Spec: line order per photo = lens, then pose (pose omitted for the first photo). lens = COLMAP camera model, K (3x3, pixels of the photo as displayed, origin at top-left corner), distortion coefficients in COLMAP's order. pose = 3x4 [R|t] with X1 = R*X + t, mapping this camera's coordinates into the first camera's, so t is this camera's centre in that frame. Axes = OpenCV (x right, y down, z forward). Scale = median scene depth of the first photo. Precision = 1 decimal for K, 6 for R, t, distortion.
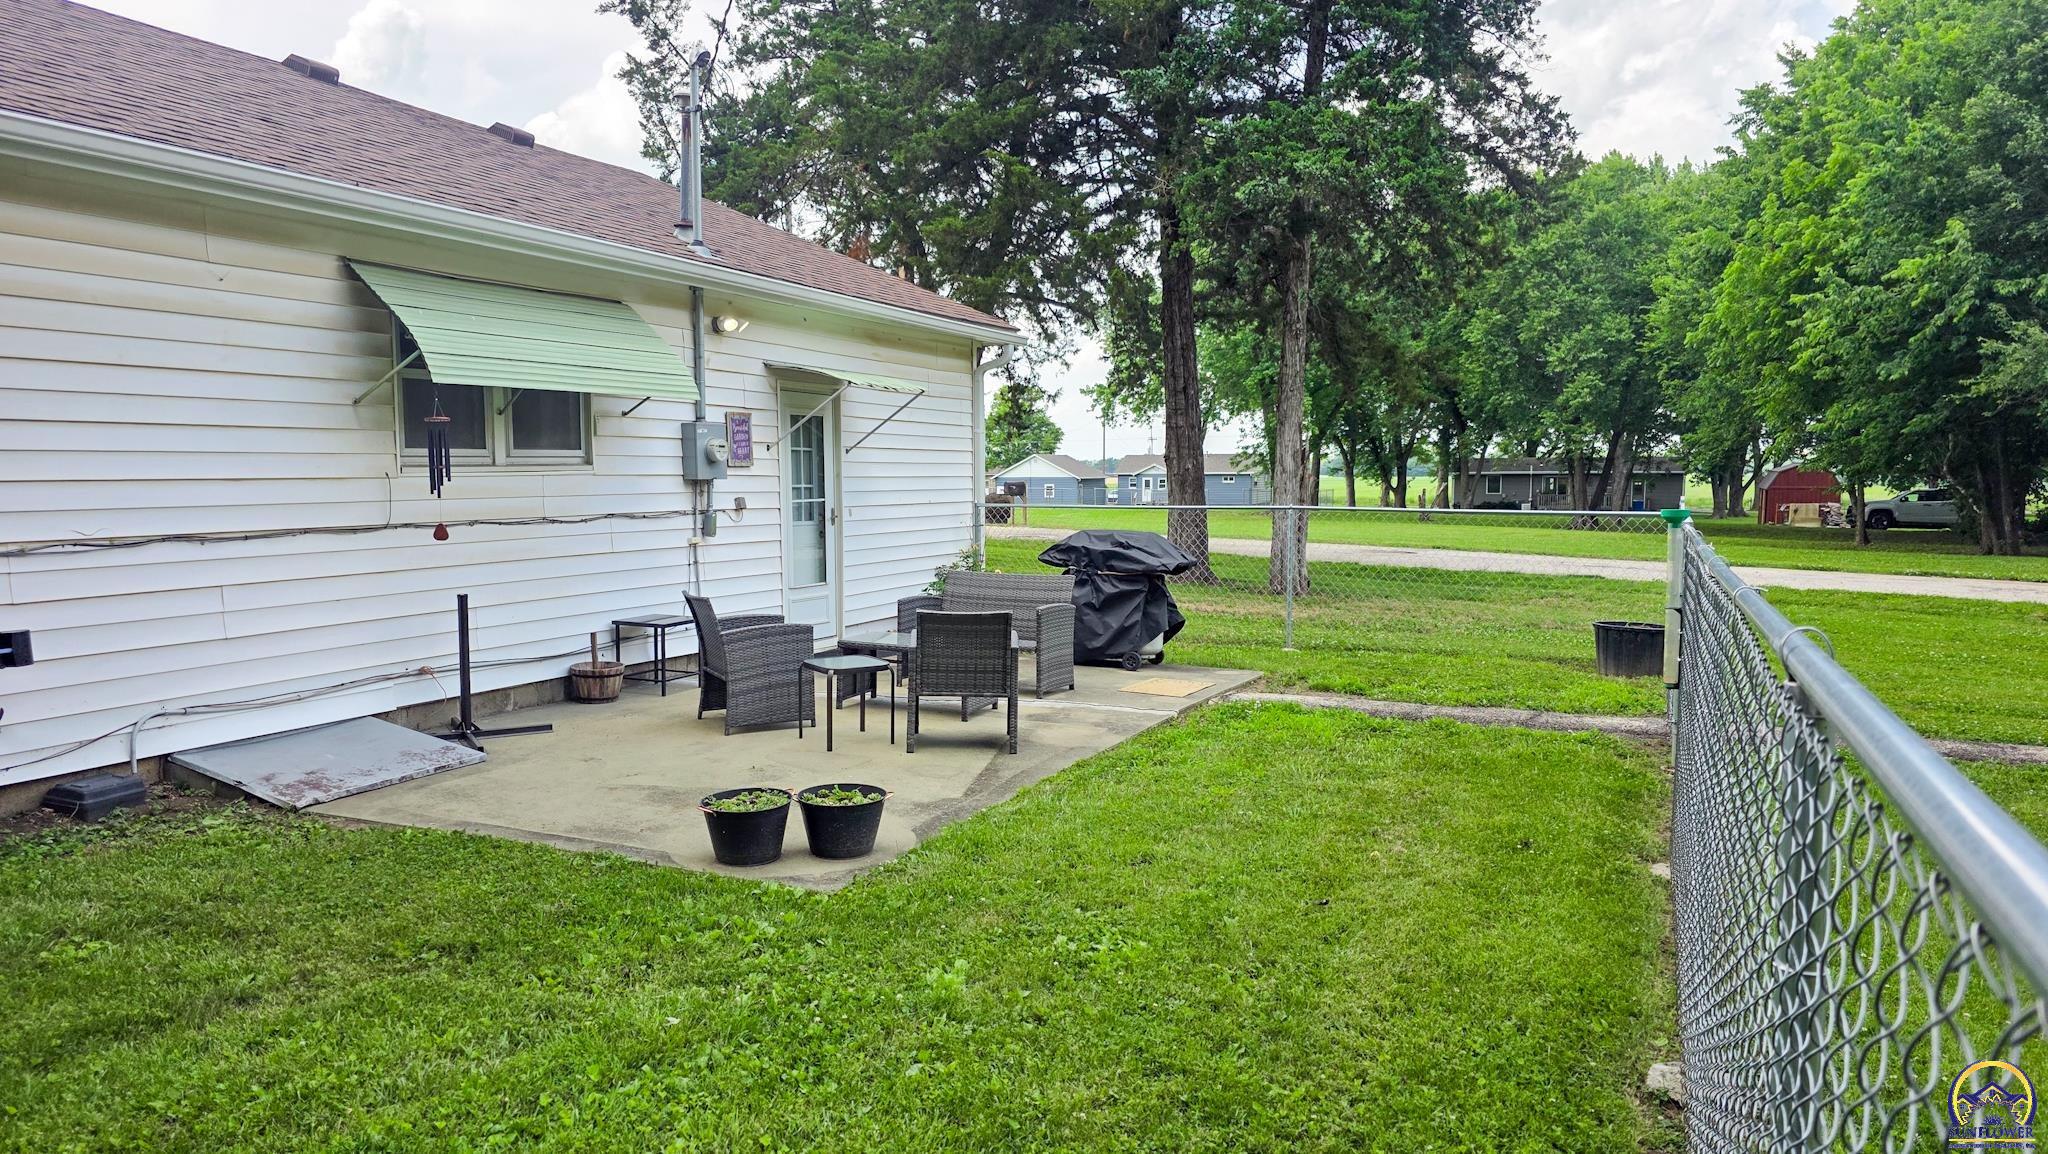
lens RADIAL K [[1368.0, 0, 1028.7], [0, 1368.0, 590.9], [0, 0, 1]] dist [0.073960, -0.073206]
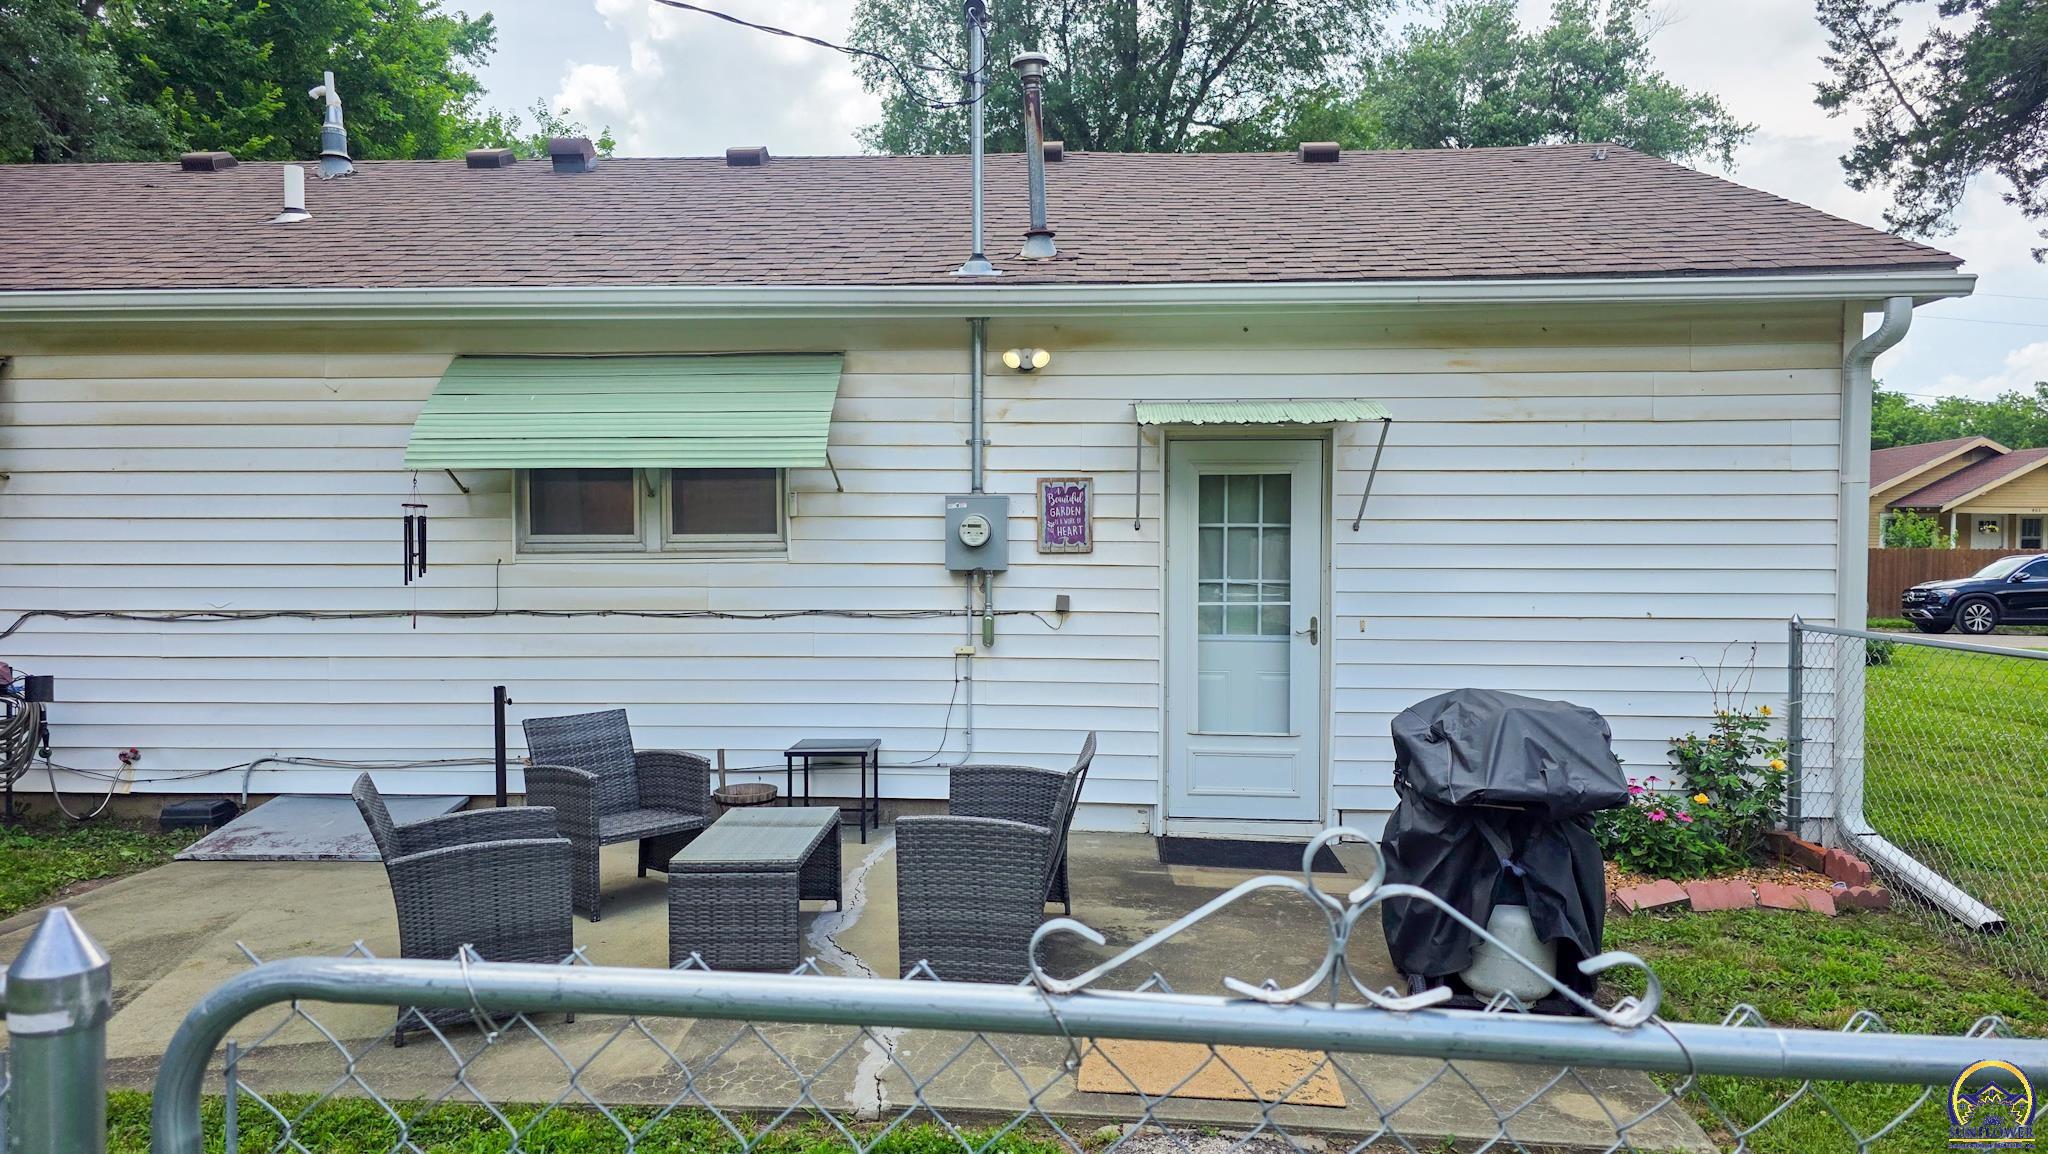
lens RADIAL K [[1368.0, 0, 1028.7], [0, 1368.0, 590.9], [0, 0, 1]] dist [0.073960, -0.073206]
pose [[0.353912, 0.025023, -0.934944, 0.473694], [-0.084743, 0.996388, -0.005411, -0.068821], [0.931432, 0.081145, 0.354754, 0.771071]]
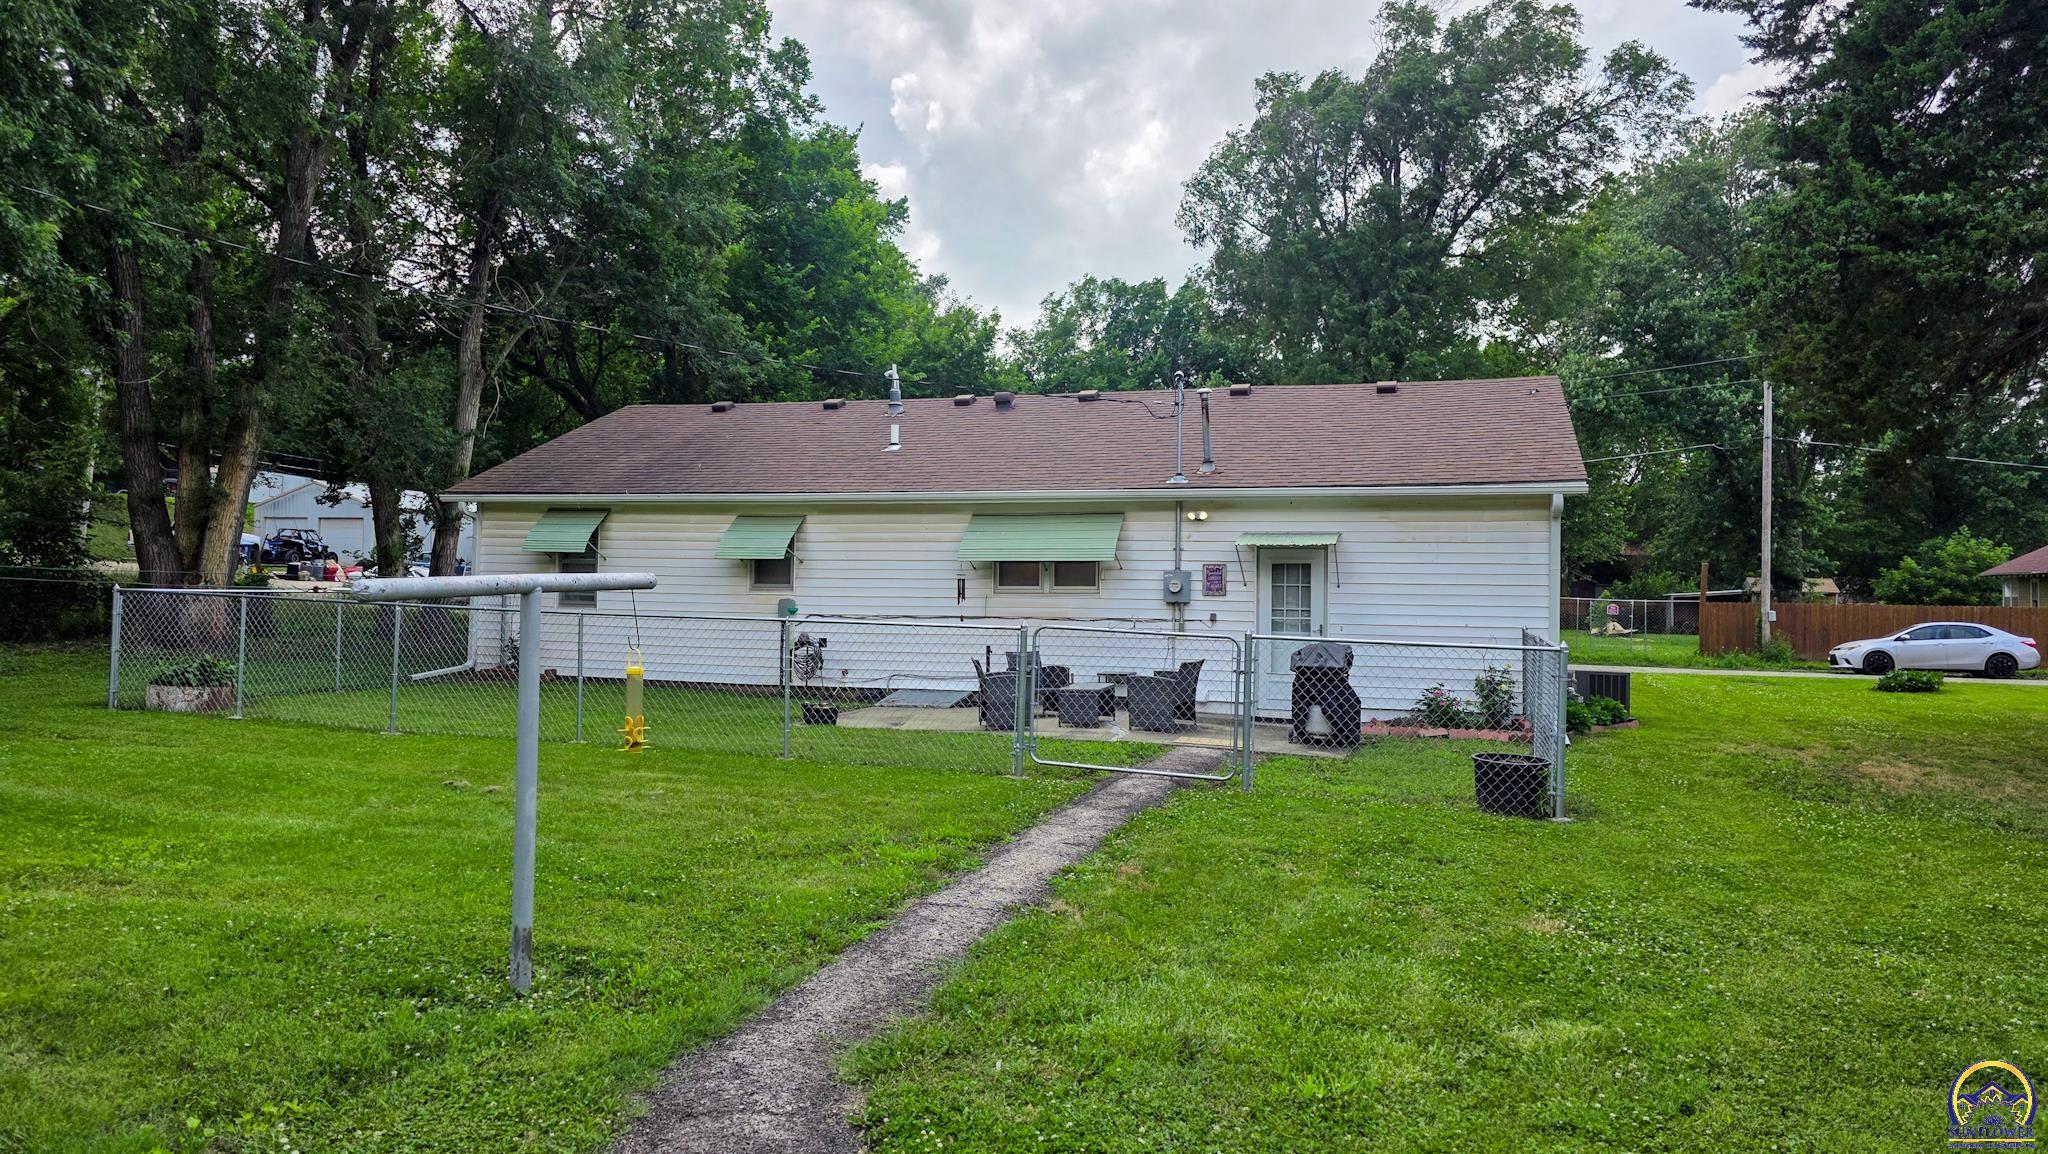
lens RADIAL K [[1362.0, 0, 1024.0], [0, 1362.0, 577.0], [0, 0, 1]] dist [0.073841, -0.077884]
pose [[0.114890, -0.016036, -0.993249, 1.527750], [-0.102167, 0.994377, -0.027872, -0.044088], [0.988110, 0.104680, 0.112605, 0.603726]]
